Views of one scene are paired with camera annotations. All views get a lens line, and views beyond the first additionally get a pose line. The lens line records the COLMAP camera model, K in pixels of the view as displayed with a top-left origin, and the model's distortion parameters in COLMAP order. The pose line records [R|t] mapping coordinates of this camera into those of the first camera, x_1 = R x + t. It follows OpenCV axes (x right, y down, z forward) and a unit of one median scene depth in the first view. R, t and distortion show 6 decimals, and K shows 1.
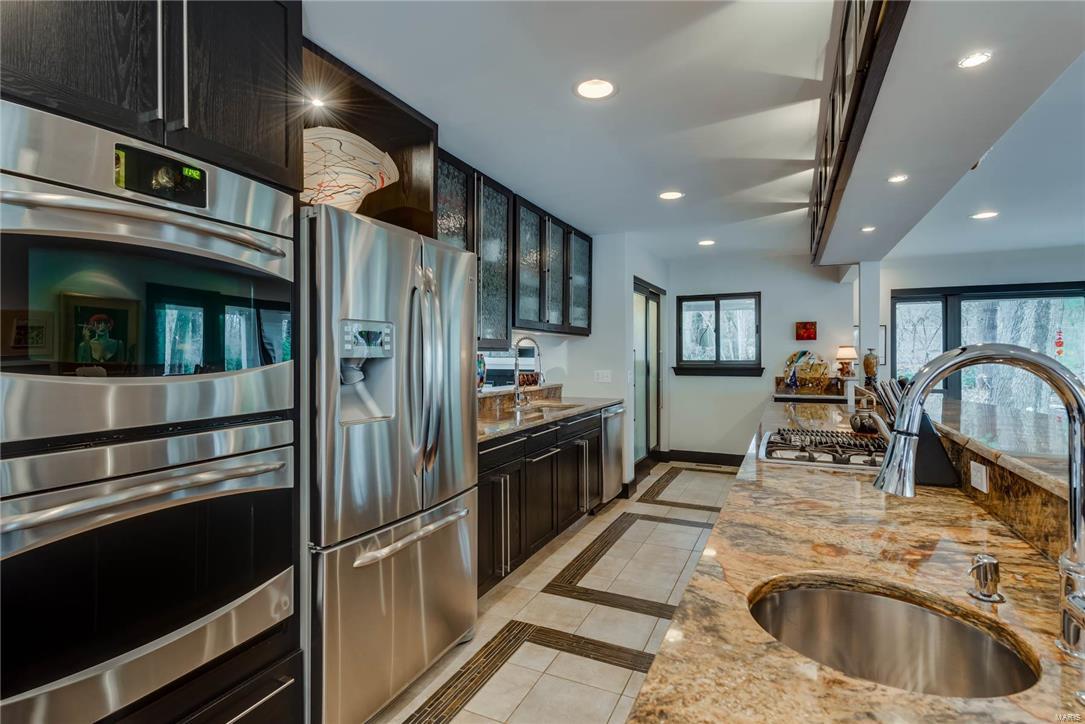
lens RADIAL K [[541.4, 0, 542.3], [0, 541.4, 353.6], [0, 0, 1]] dist [0.002440, 0.000236]
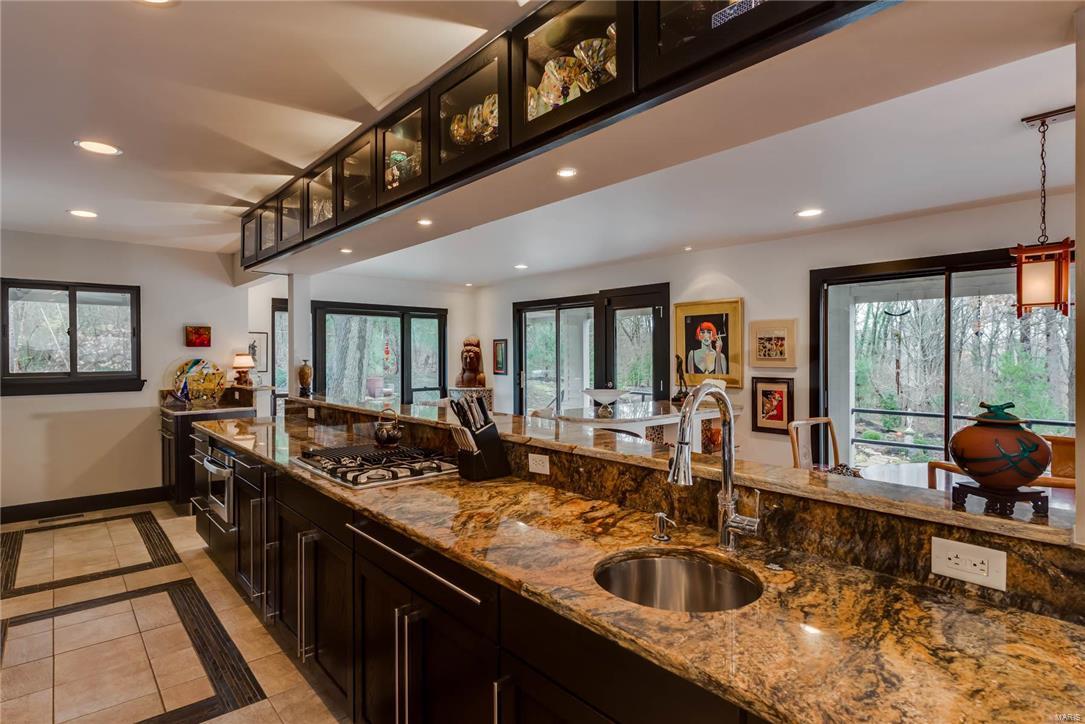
lens RADIAL K [[564.7, 0, 542.1], [0, 564.7, 352.3], [0, 0, 1]] dist [0.003798, 0.000011]
pose [[0.390200, 0.002453, 0.920727, -0.183639], [-0.002994, 0.999995, -0.001396, -0.020432], [-0.920725, -0.002212, 0.390206, 0.145571]]
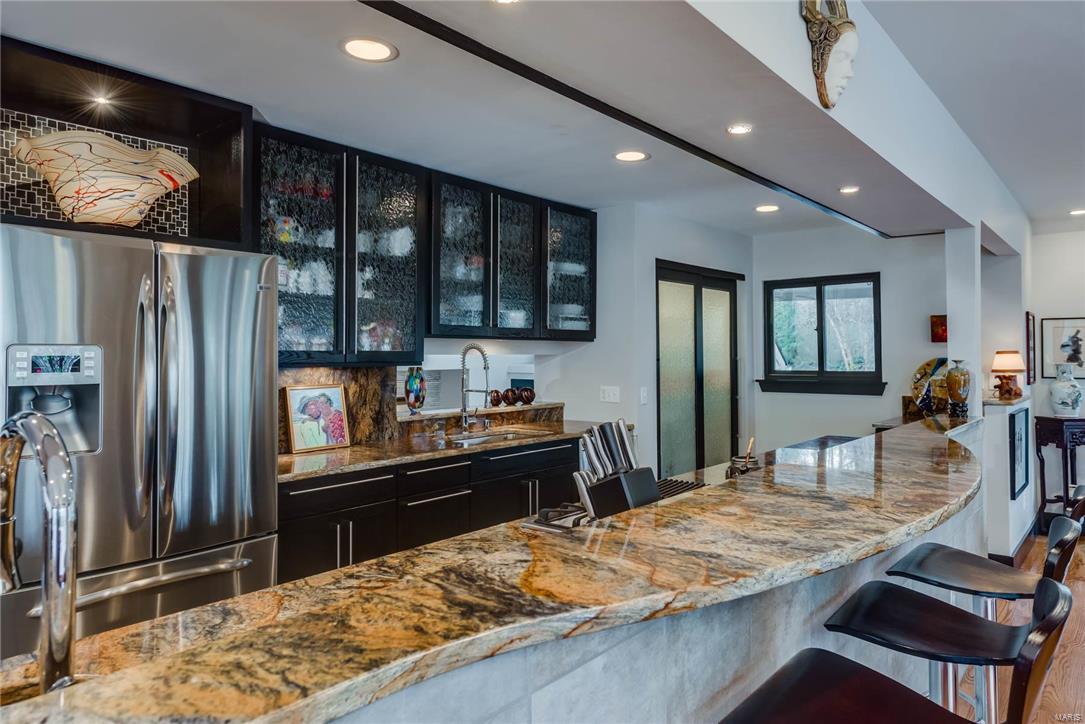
lens RADIAL K [[698.6, 0, 541.3], [0, 698.6, 339.8], [0, 0, 1]] dist [0.008612, 0.001440]
pose [[0.963032, -0.008902, -0.269240, 0.292069], [0.003932, 0.999812, -0.018991, -0.016211], [0.269359, 0.017230, 0.962886, 0.033065]]
